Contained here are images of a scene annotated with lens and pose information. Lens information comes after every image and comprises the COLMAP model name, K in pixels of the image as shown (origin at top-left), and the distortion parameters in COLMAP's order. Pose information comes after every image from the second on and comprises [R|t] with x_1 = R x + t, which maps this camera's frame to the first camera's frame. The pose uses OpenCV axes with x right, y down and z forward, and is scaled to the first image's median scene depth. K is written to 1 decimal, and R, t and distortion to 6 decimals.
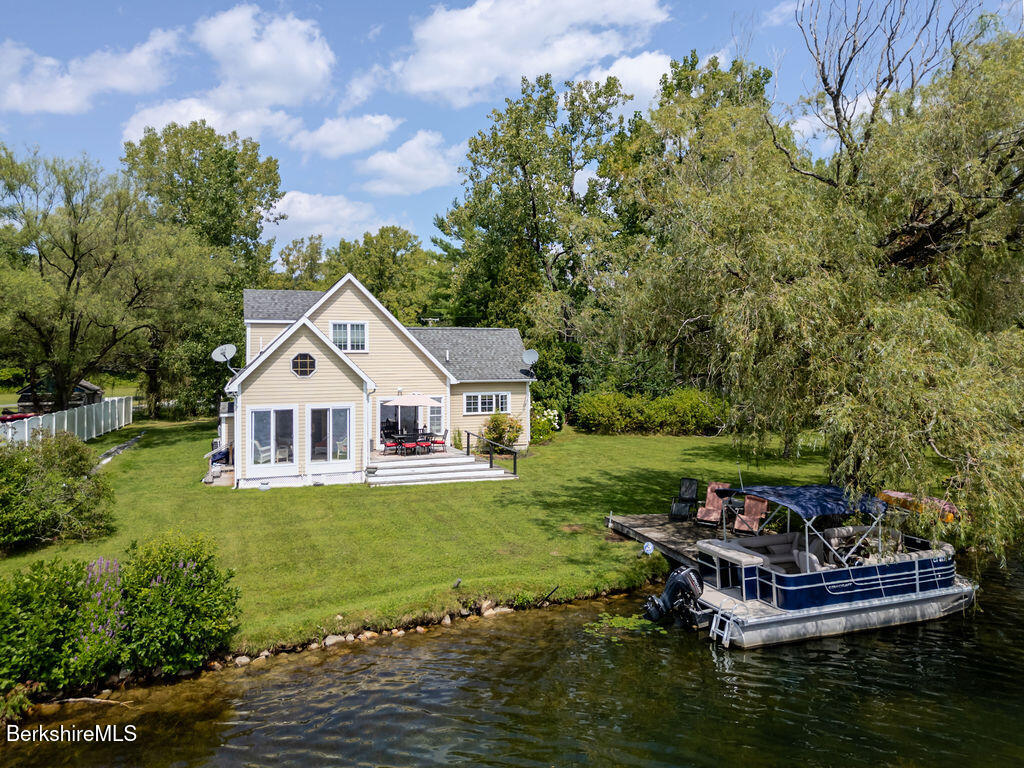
lens RADIAL K [[728.9, 0, 512.9], [0, 728.9, 363.5], [0, 0, 1]] dist [0.053638, -0.078900]
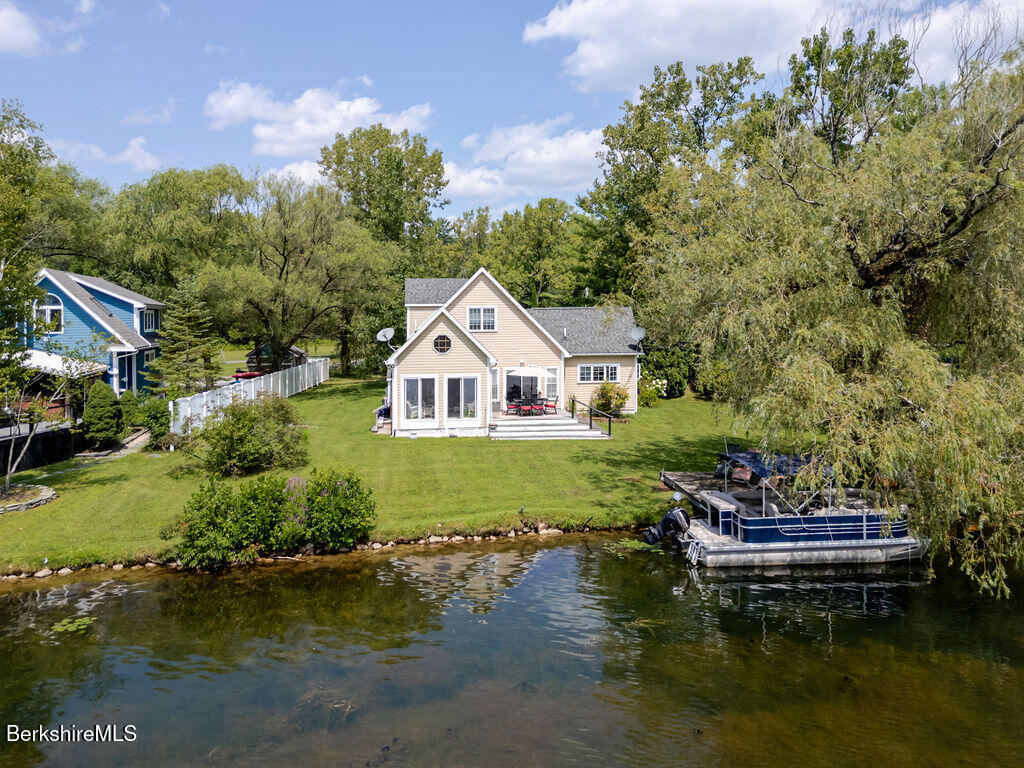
lens RADIAL K [[728.9, 0, 512.9], [0, 728.9, 363.5], [0, 0, 1]] dist [0.053638, -0.078900]
pose [[0.970656, 0.017264, -0.239854, 0.142240], [-0.002189, 0.998013, 0.062978, -0.044438], [0.240464, -0.060605, 0.968764, -0.216491]]
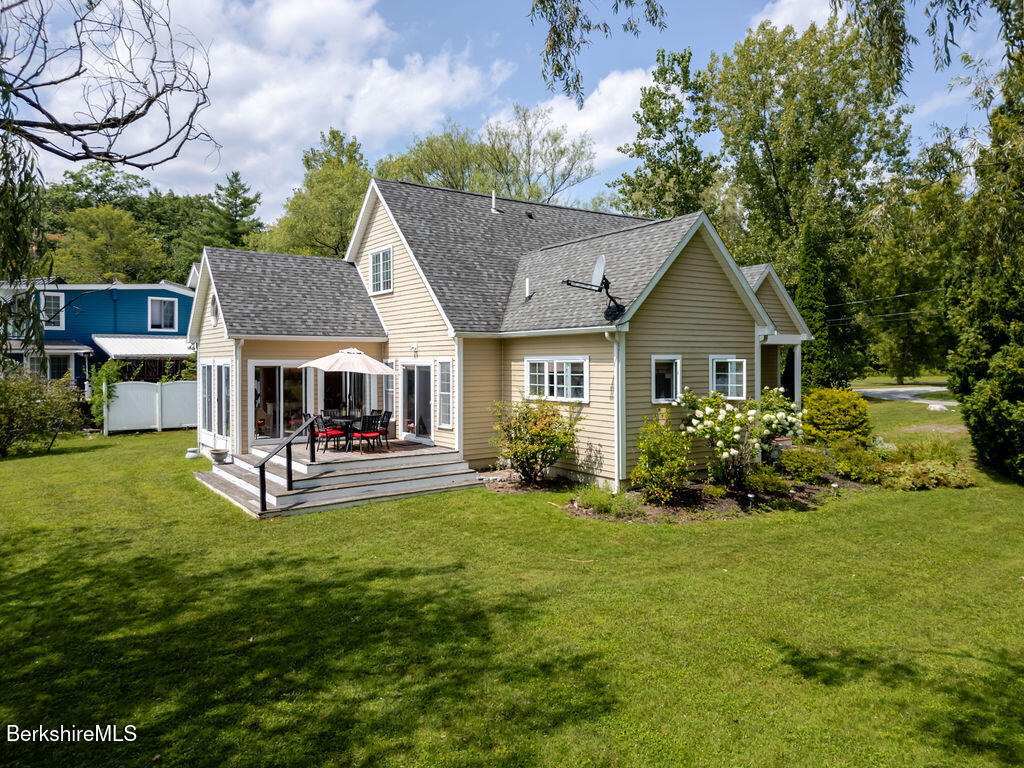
lens RADIAL K [[728.9, 0, 512.9], [0, 728.9, 363.5], [0, 0, 1]] dist [0.053638, -0.078900]
pose [[0.263564, 0.011056, -0.964579, 0.542338], [-0.002240, 0.999939, 0.010850, 0.049440], [0.964639, -0.000699, 0.263573, 1.069895]]
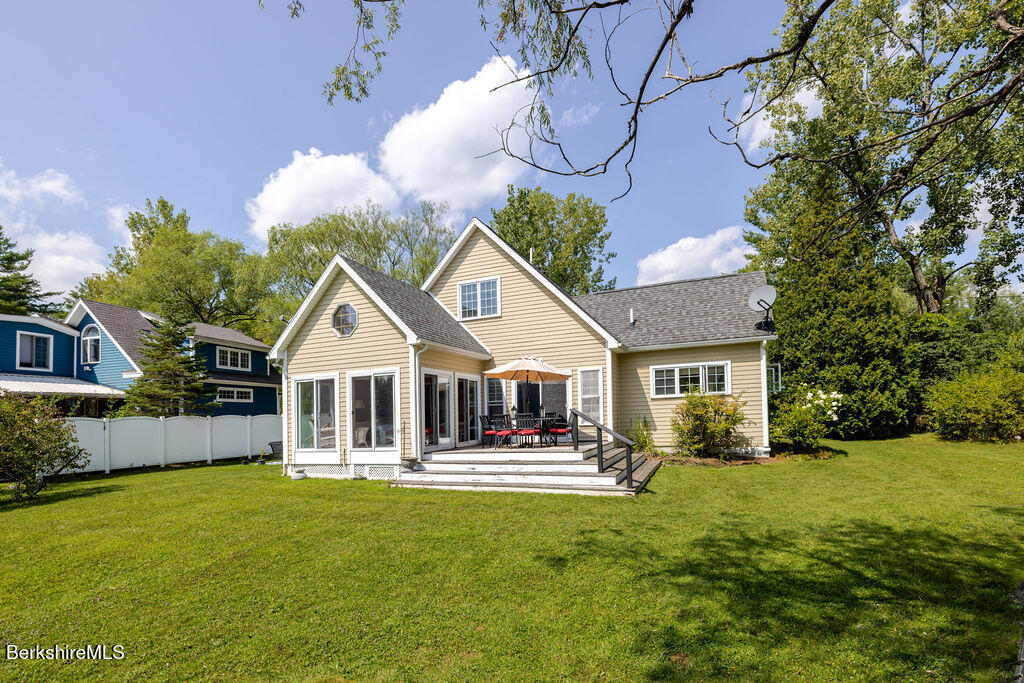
lens RADIAL K [[488.7, 0, 521.5], [0, 488.7, 409.3], [0, 0, 1]] dist [0.002019, 0.000752]
pose [[0.748432, -0.029499, -0.662555, 0.180678], [0.029974, 0.999494, -0.010642, 0.102866], [0.662533, -0.011894, 0.748938, 0.722355]]
